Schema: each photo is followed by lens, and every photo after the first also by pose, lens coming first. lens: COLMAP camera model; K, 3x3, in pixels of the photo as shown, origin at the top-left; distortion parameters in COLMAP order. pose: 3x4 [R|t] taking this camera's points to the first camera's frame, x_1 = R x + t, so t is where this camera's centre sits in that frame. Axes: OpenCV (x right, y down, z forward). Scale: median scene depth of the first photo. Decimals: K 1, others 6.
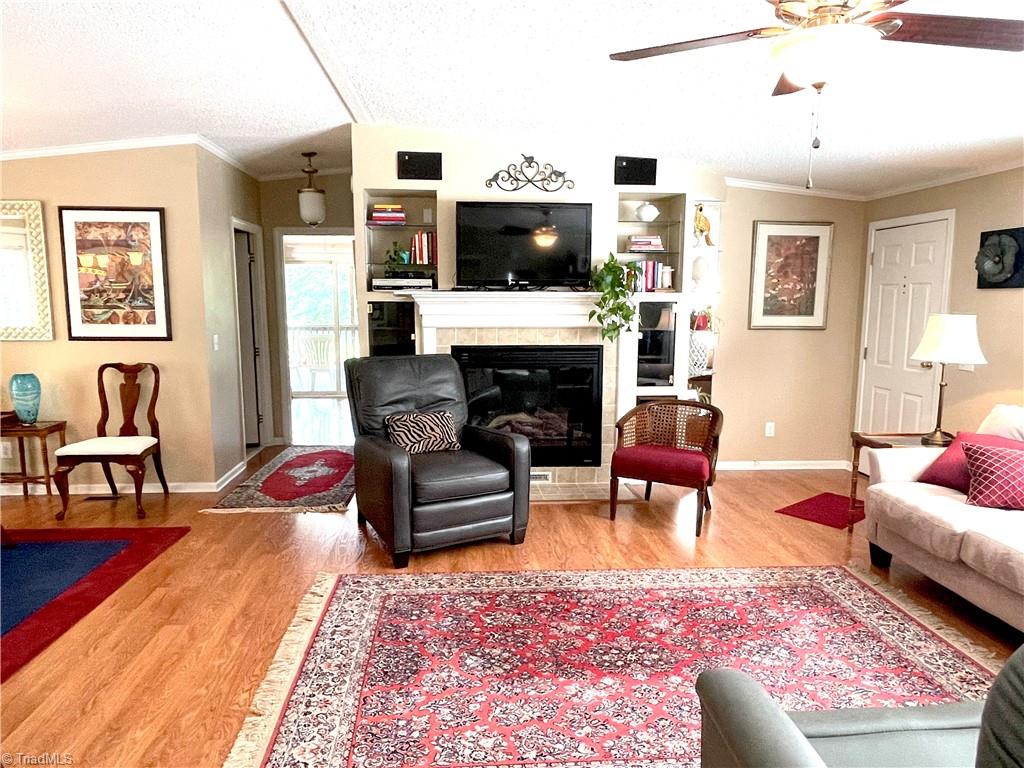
lens RADIAL K [[664.6, 0, 506.8], [0, 664.6, 385.5], [0, 0, 1]] dist [0.008021, -0.007206]
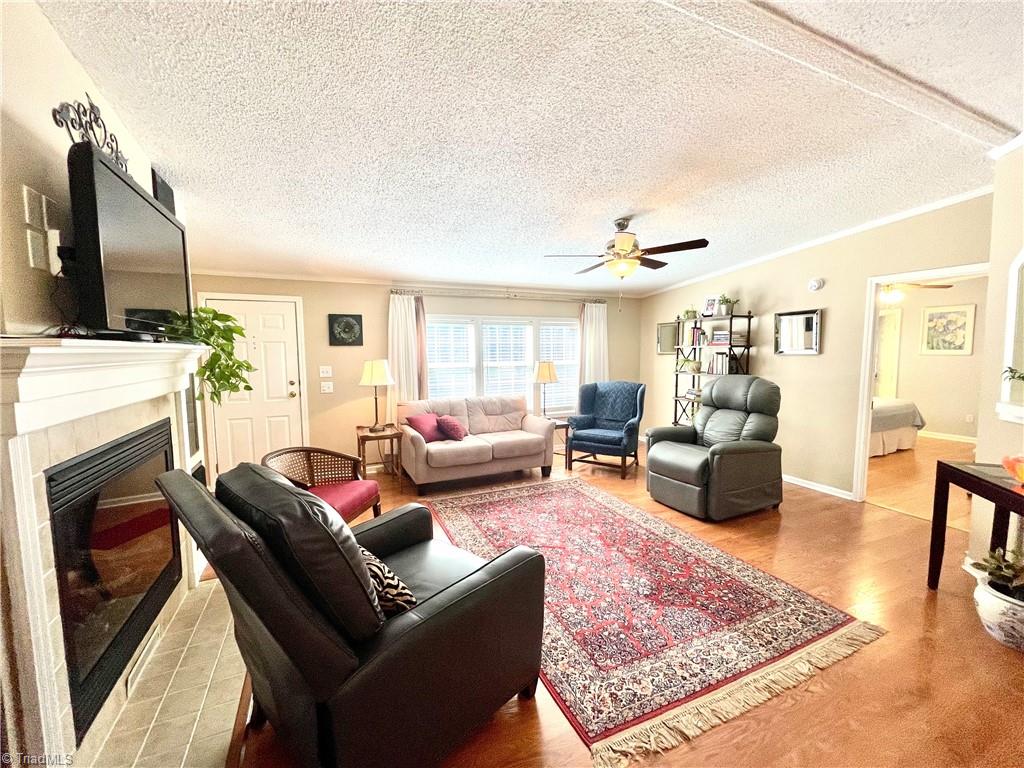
lens RADIAL K [[409.5, 0, 509.7], [0, 409.5, 382.3], [0, 0, 1]] dist [0.003439, 0.000775]
pose [[-0.330630, -0.076340, 0.940668, -0.744506], [0.130555, 0.983441, 0.125699, -0.194129], [-0.934687, 0.164368, -0.315188, 1.423463]]
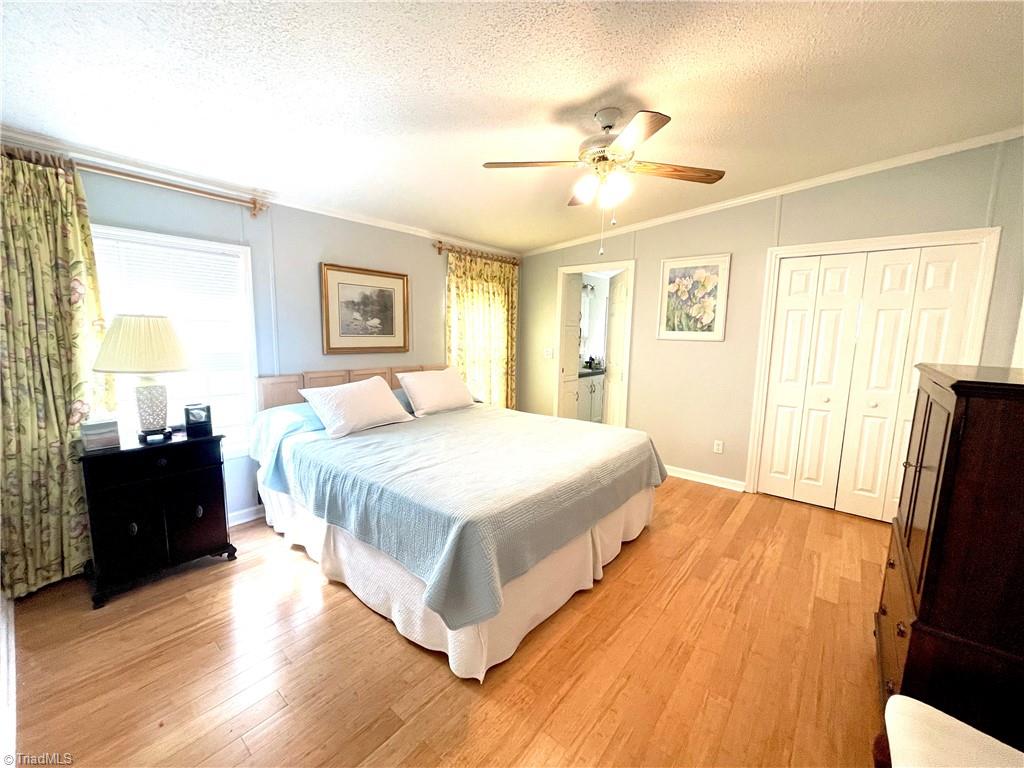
lens RADIAL K [[409.5, 0, 509.9], [0, 409.5, 382.5], [0, 0, 1]] dist [0.003439, 0.000775]
pose [[-0.709710, -0.108772, 0.696046, -0.262546], [0.074768, 0.970799, 0.227943, -0.055968], [-0.700515, 0.213816, -0.680853, 0.466474]]
